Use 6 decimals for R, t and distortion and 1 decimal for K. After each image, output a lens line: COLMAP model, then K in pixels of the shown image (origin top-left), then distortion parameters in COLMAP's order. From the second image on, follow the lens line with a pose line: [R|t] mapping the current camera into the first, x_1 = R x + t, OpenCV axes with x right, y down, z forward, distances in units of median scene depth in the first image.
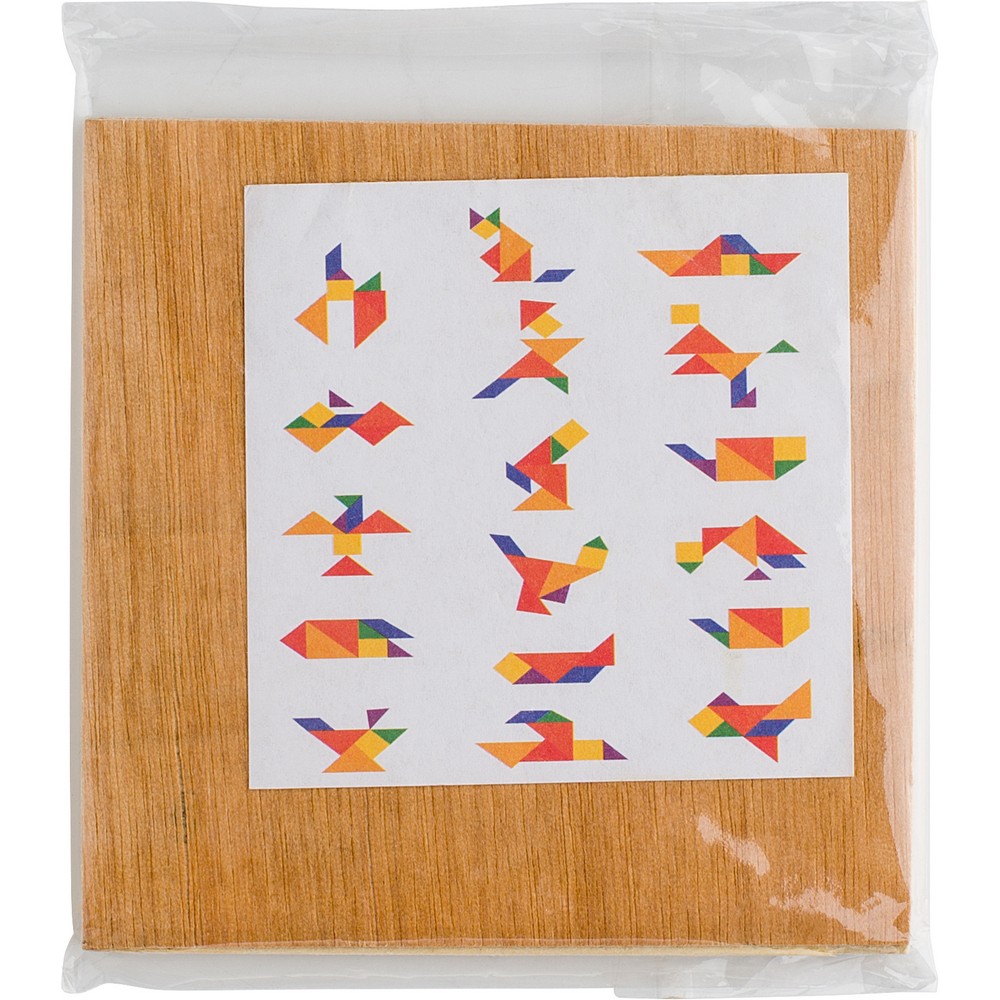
lens RADIAL K [[4694.3, 0, 496.1], [0, 4694.3, 499.3], [0, 0, 1]] dist [-0.133059, 0.000000]
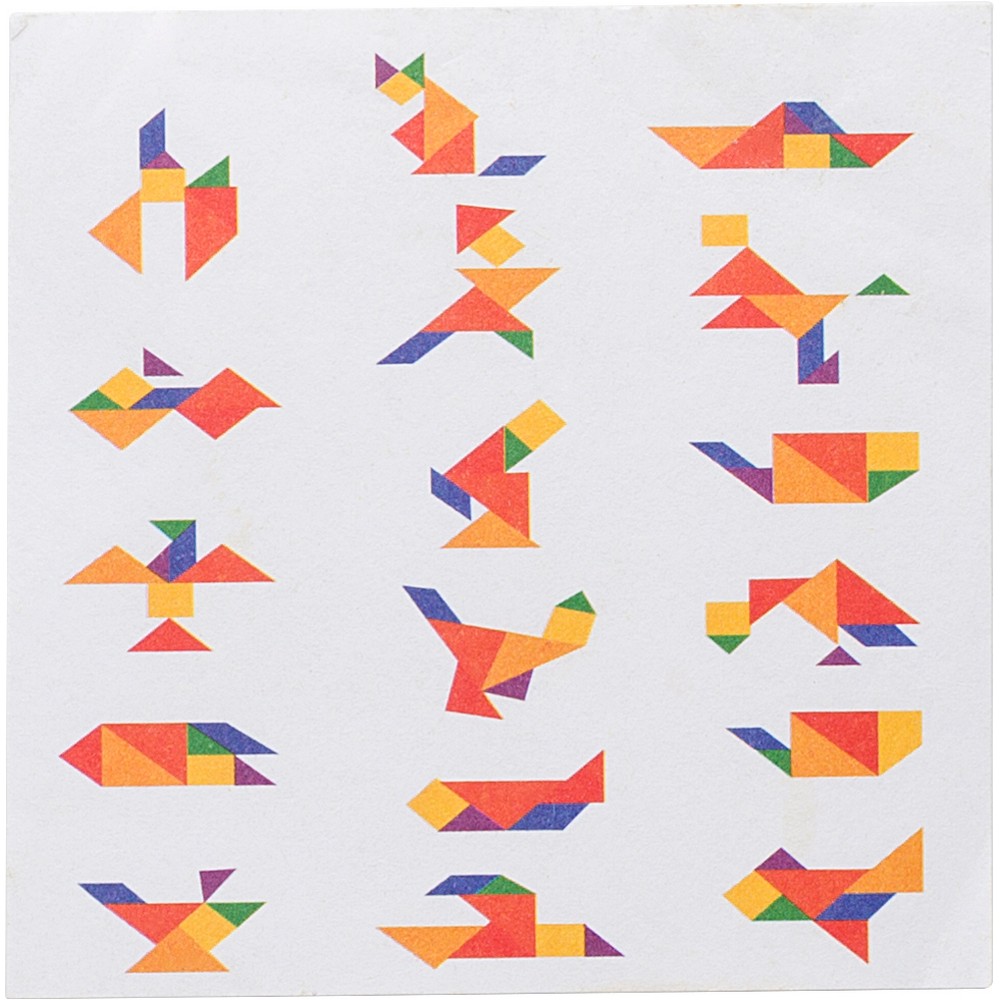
lens RADIAL K [[4694.3, 0, 500.4], [0, 4694.3, 500.0], [0, 0, 1]] dist [-0.133059, 0.000000]
pose [[0.999953, 0.009674, -0.000949, 0.011854], [-0.009703, 0.999254, -0.037376, 0.019022], [0.000587, 0.037384, 0.999301, 0.386941]]
